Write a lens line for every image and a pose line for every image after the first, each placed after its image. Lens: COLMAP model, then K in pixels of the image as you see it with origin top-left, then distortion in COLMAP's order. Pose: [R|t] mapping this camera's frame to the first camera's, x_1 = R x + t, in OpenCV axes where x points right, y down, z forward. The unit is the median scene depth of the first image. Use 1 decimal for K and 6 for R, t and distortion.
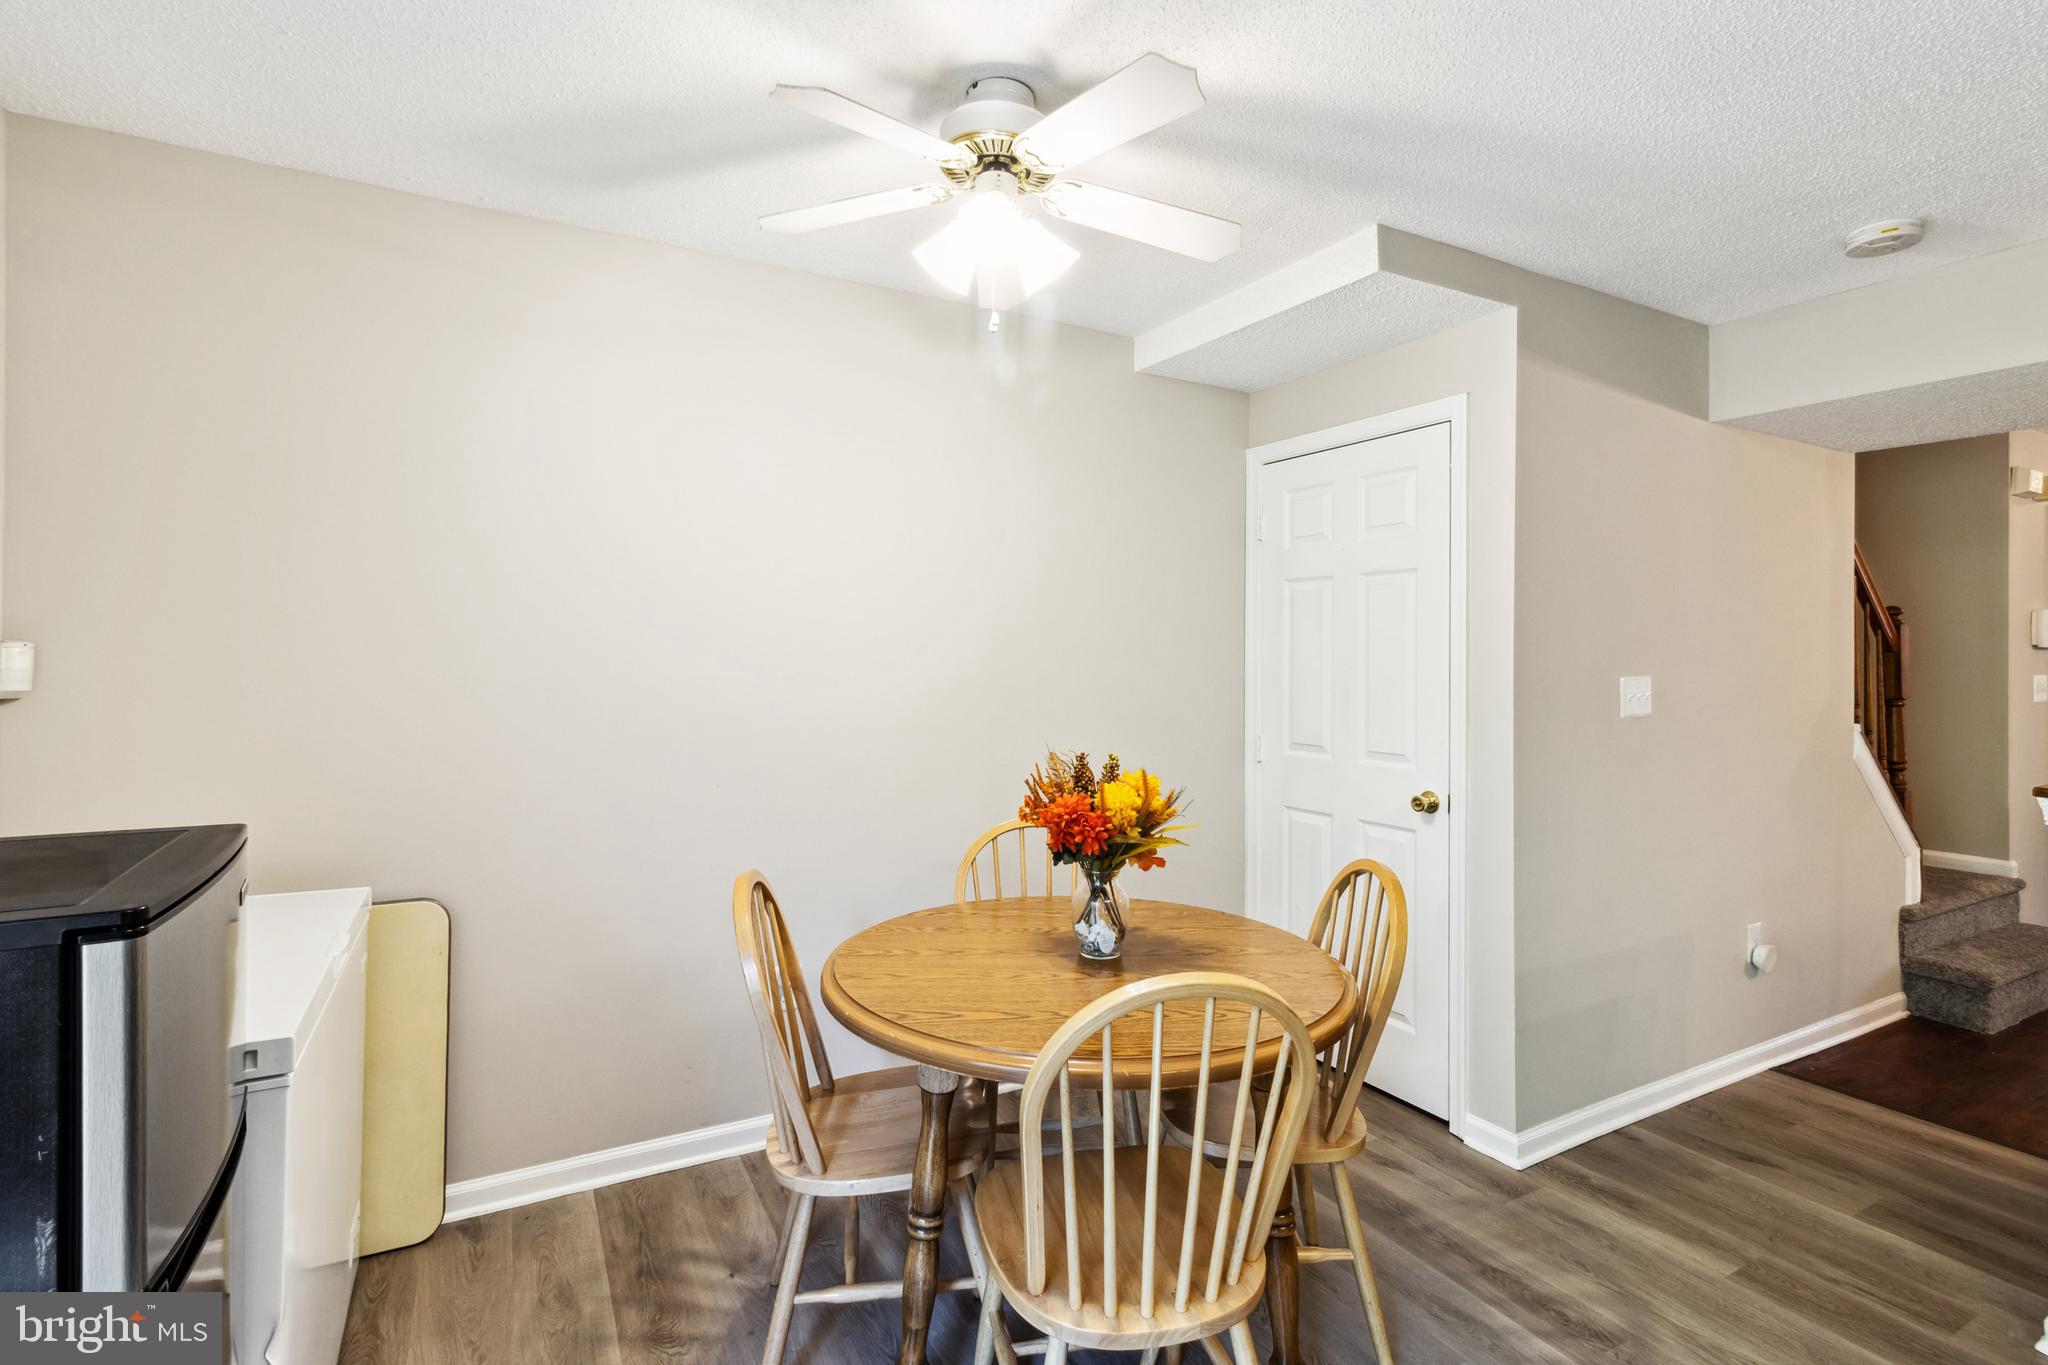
lens RADIAL K [[966.0, 0, 1041.4], [0, 966.0, 680.7], [0, 0, 1]] dist [0.014134, -0.000512]
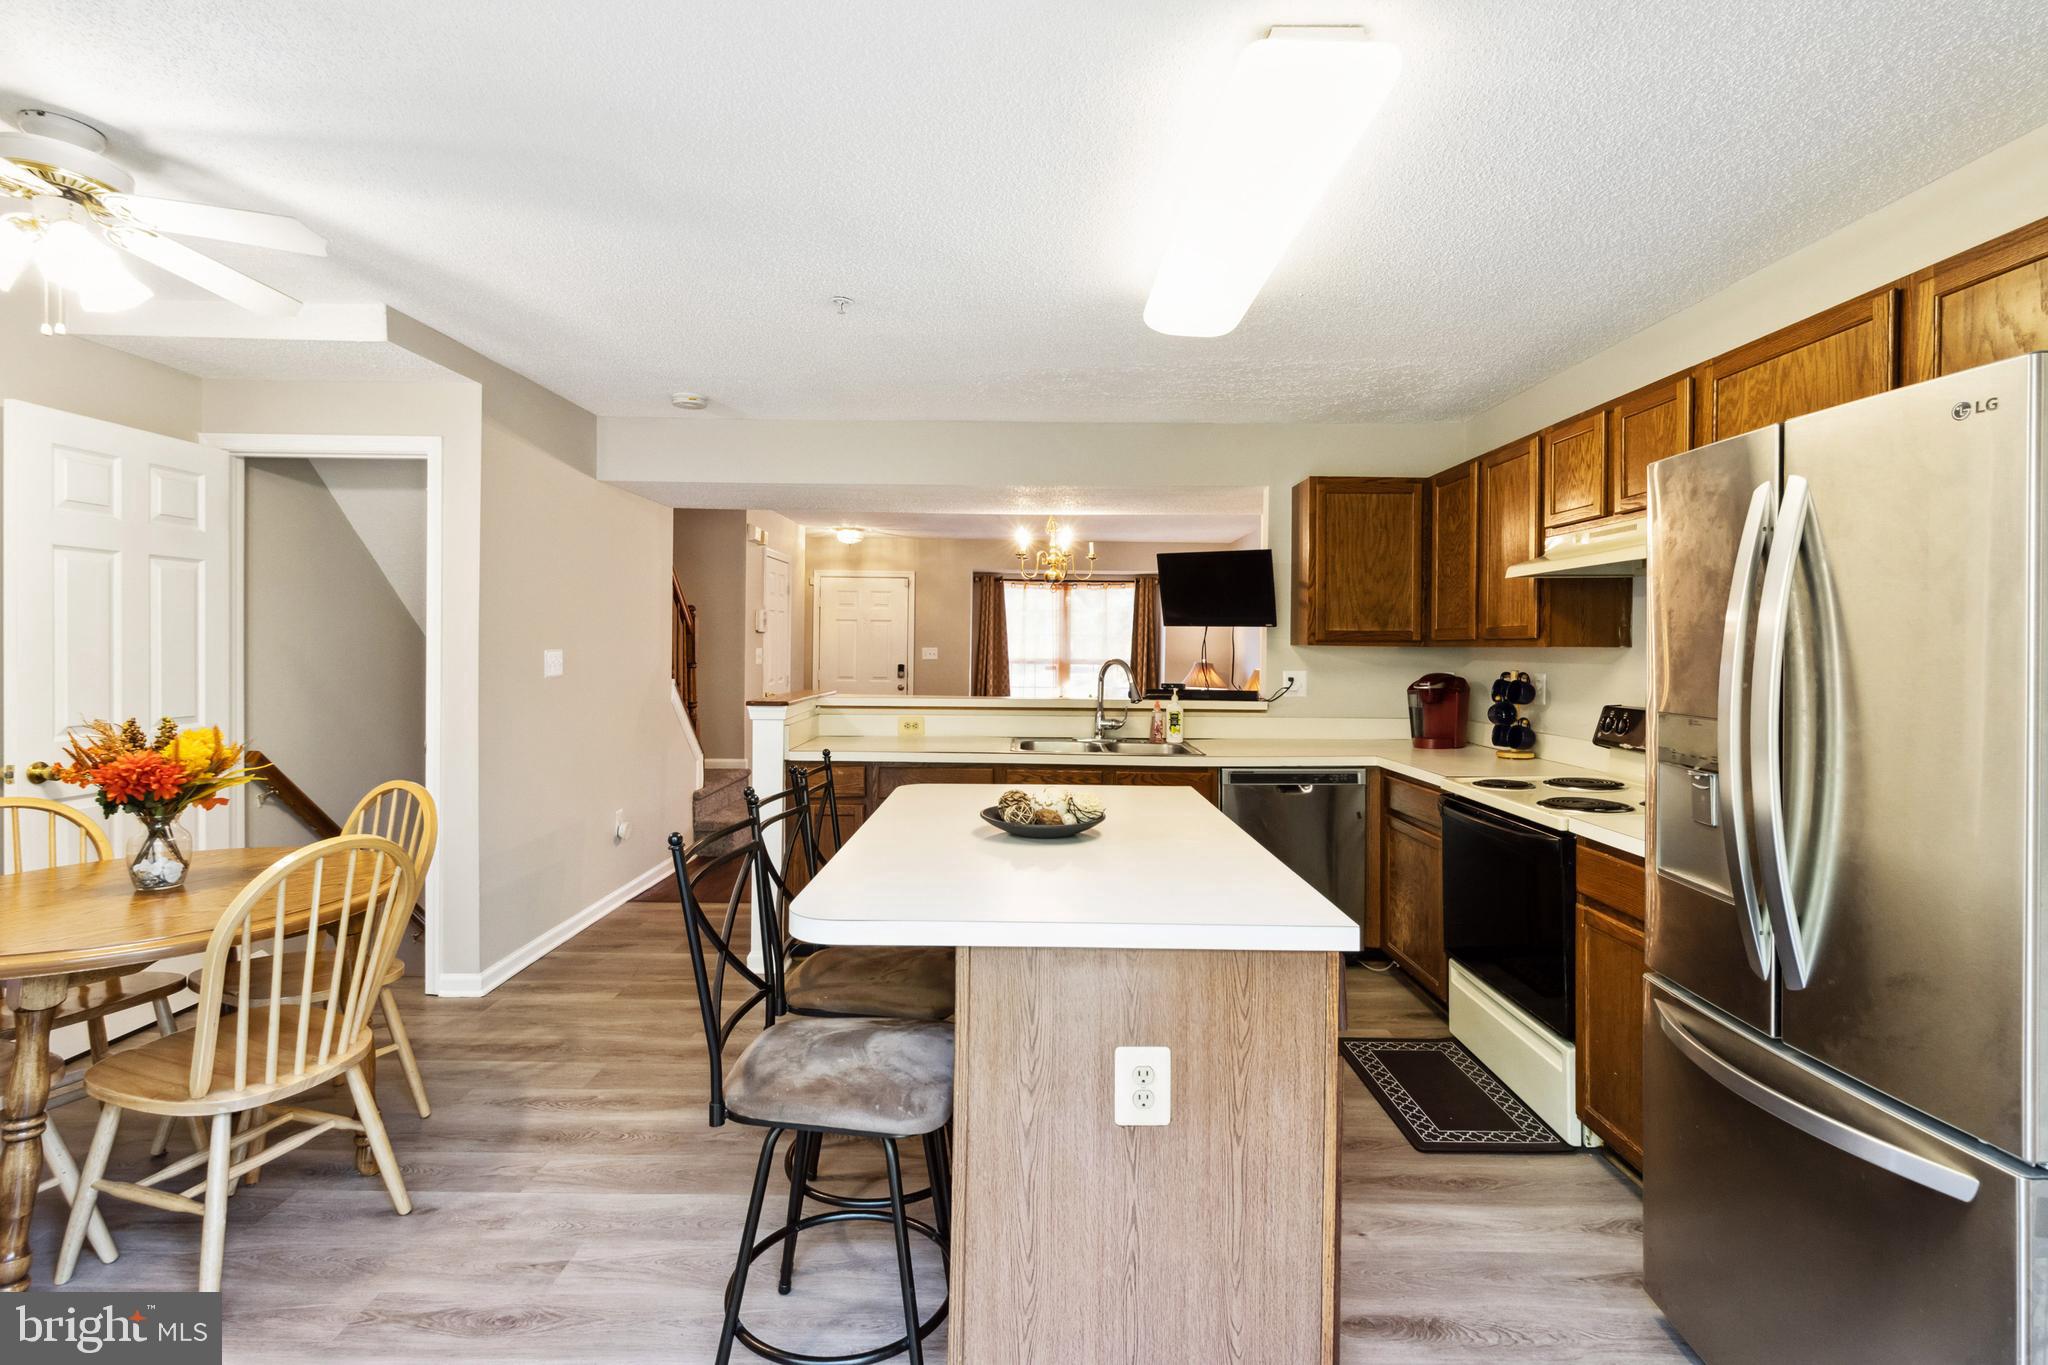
lens RADIAL K [[955.6, 0, 1024.0], [0, 955.6, 650.6], [0, 0, 1]] dist [0.001200, 0.000079]
pose [[0.492552, 0.004538, 0.870271, -0.381562], [-0.008636, 0.999963, -0.000327, -0.010750], [-0.870240, -0.007355, 0.492573, -0.424773]]
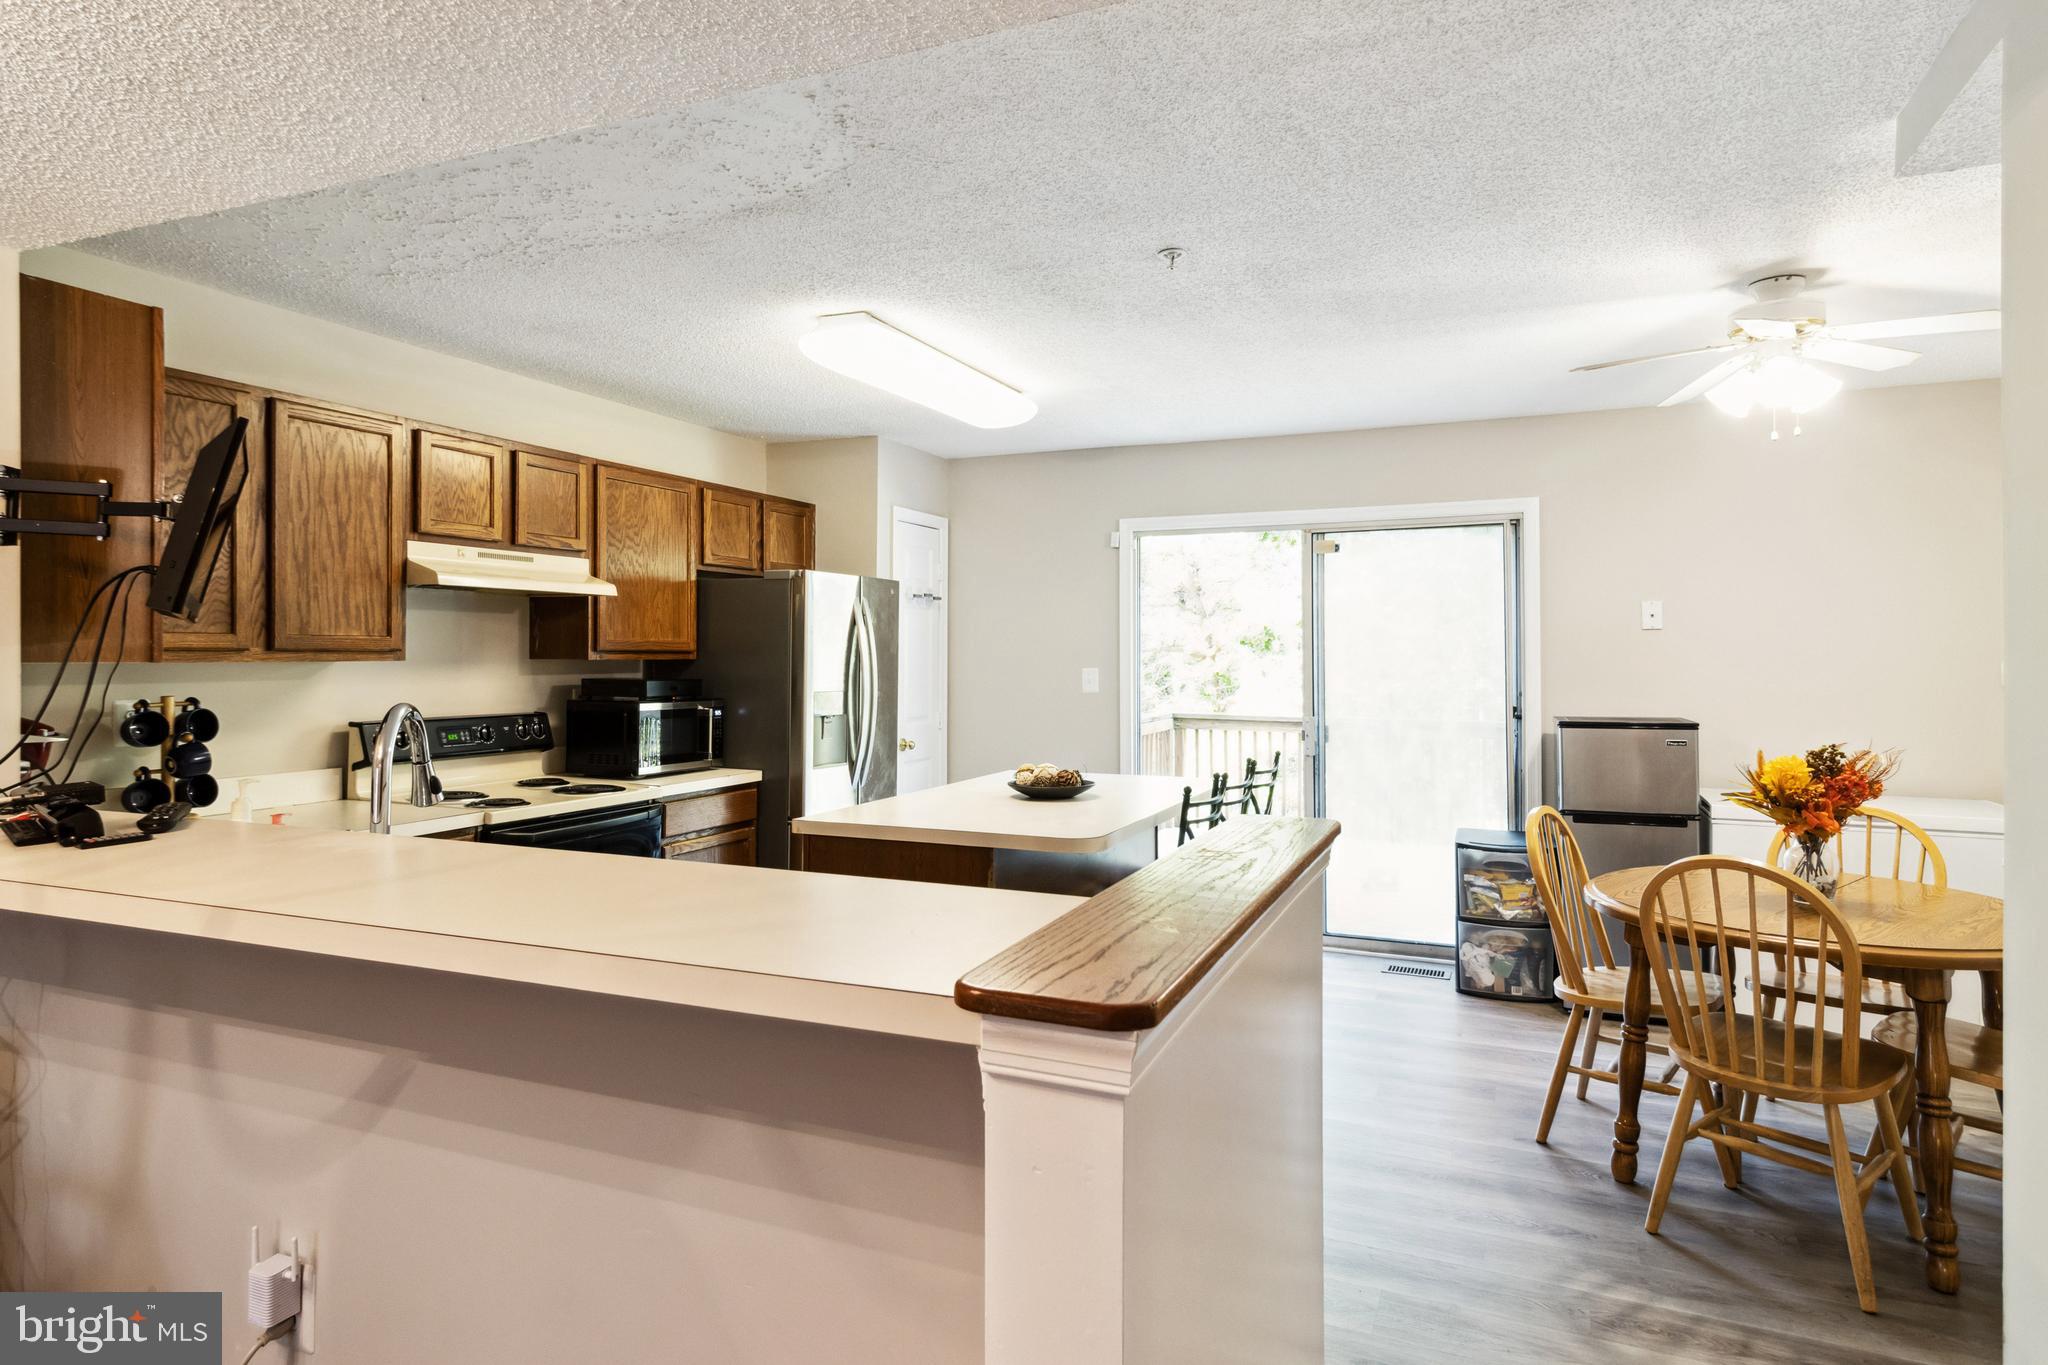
lens RADIAL K [[1140.7, 0, 1026.6], [0, 1140.7, 652.3], [0, 0, 1]] dist [0.006366, 0.000089]
pose [[-0.799667, 0.001389, -0.600443, 1.512848], [0.000482, 0.999998, 0.001671, -0.037383], [0.600444, 0.001047, -0.799666, 1.348752]]
